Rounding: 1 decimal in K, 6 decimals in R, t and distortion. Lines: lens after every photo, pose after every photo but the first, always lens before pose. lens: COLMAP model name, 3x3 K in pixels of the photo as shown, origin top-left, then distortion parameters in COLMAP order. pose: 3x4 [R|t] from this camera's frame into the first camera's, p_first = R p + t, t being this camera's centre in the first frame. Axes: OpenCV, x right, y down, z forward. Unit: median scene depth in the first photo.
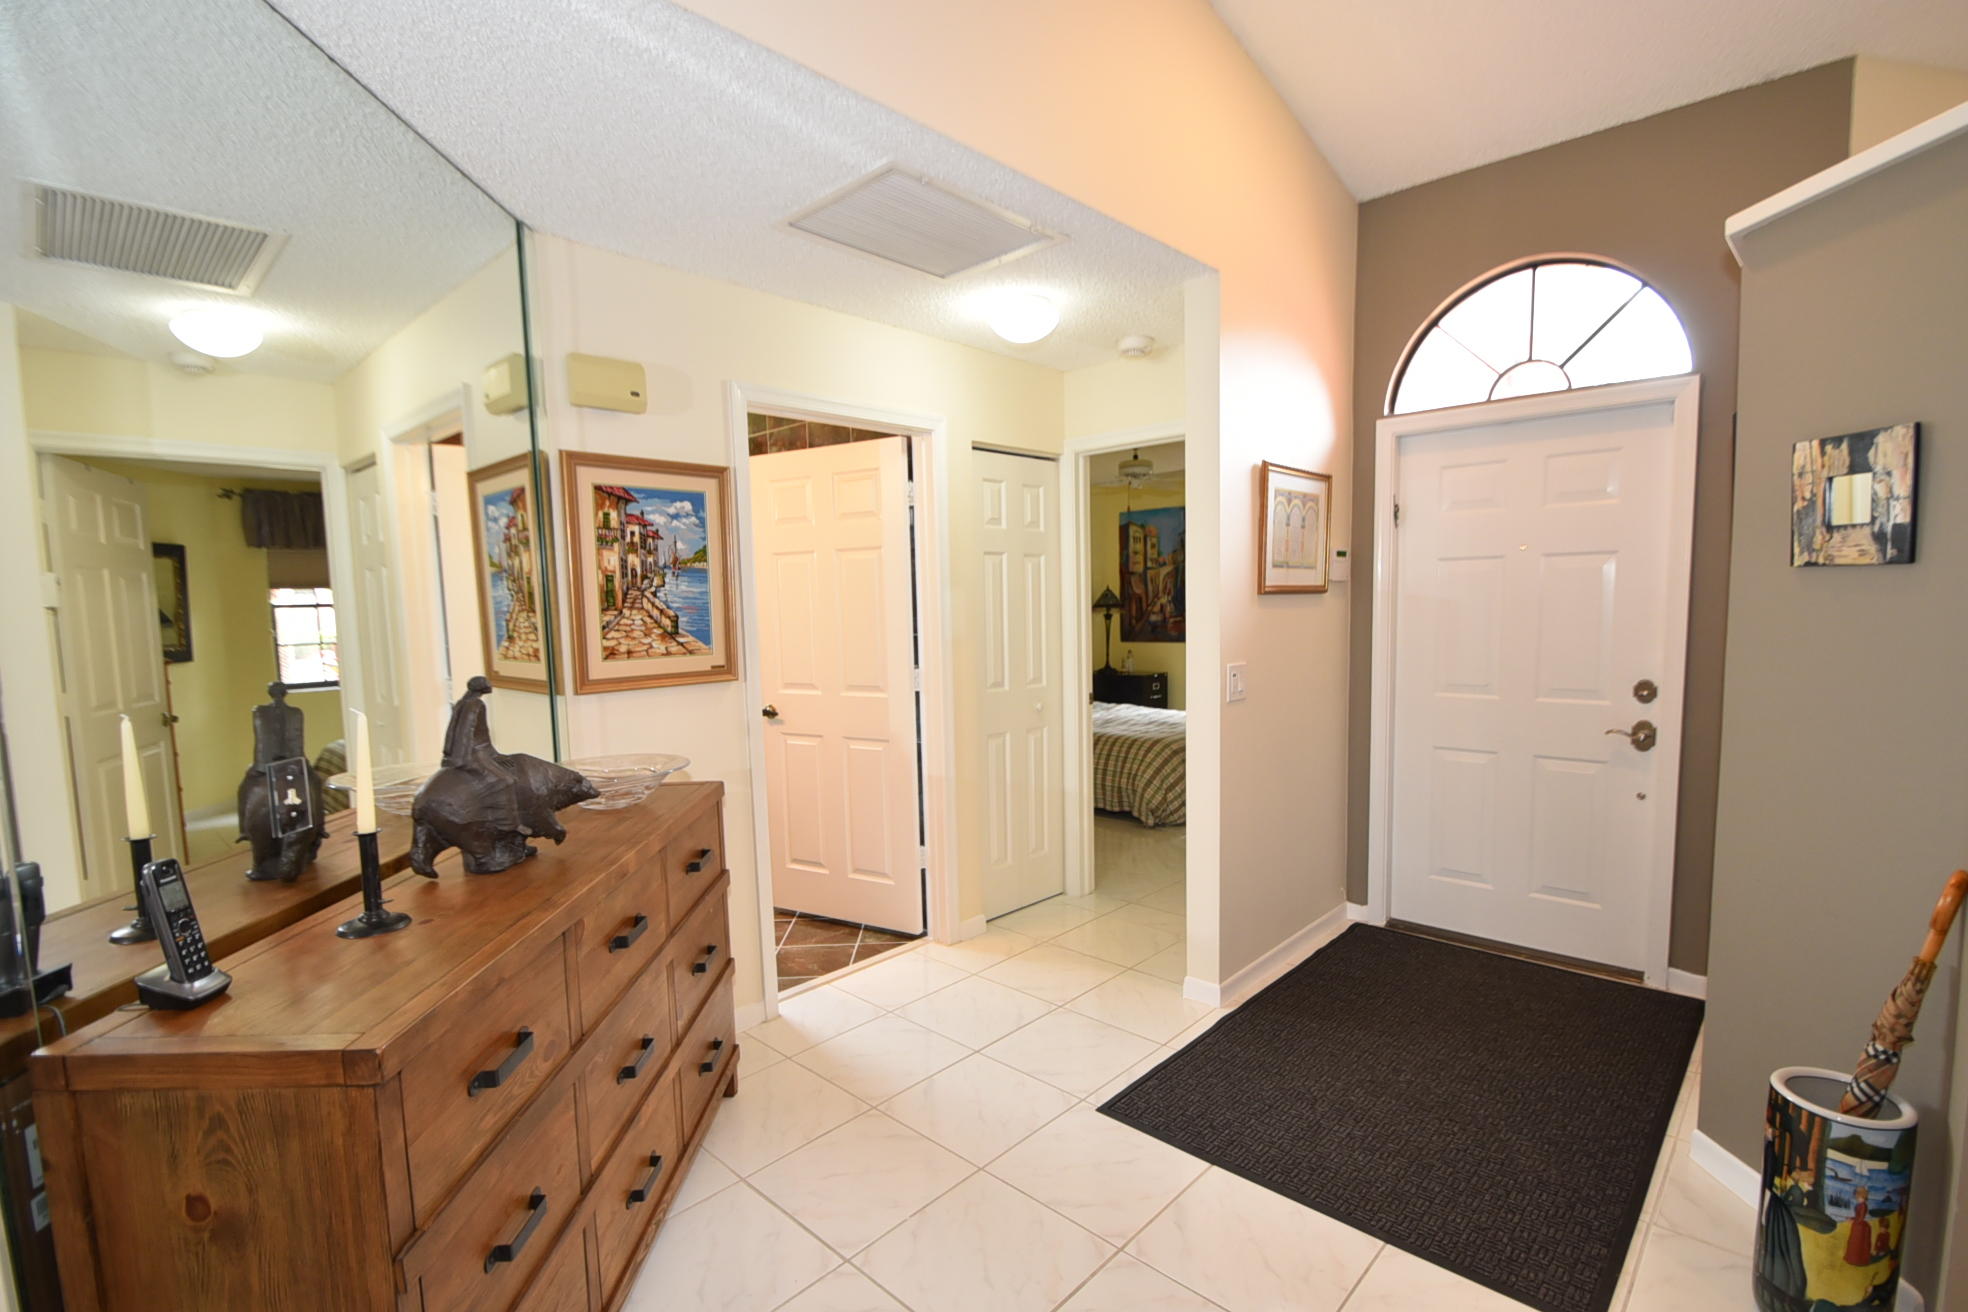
lens RADIAL K [[879.3, 0, 989.3], [0, 879.3, 683.0], [0, 0, 1]] dist [0.006738, -0.010172]
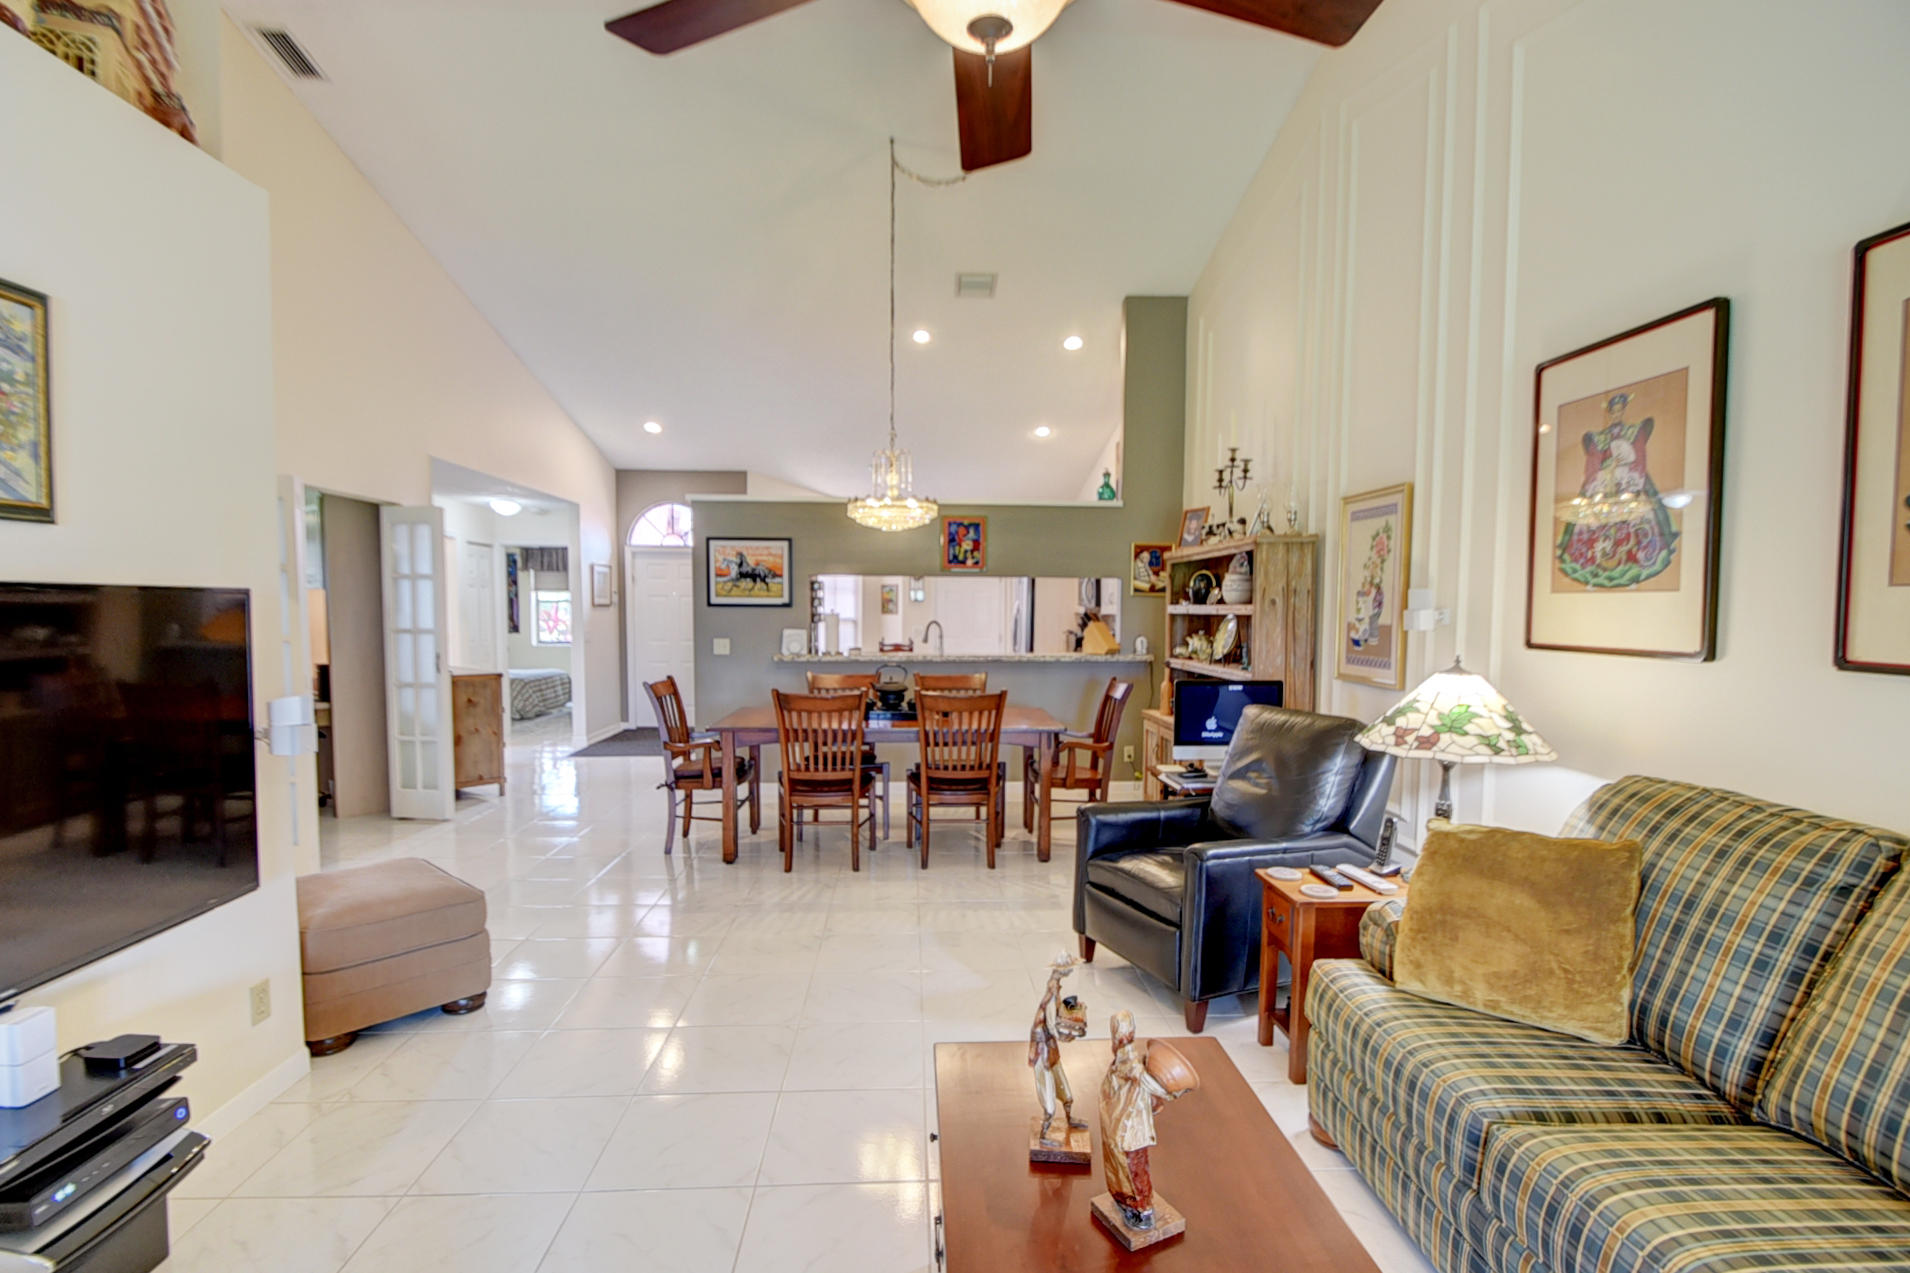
lens RADIAL K [[853.4, 0, 960.2], [0, 853.4, 662.7], [0, 0, 1]] dist [0.006738, -0.010172]
pose [[0.673801, -0.022390, 0.738573, -0.241188], [0.051558, 0.998529, -0.016765, 0.049008], [-0.737111, 0.049375, 0.673965, -0.449836]]
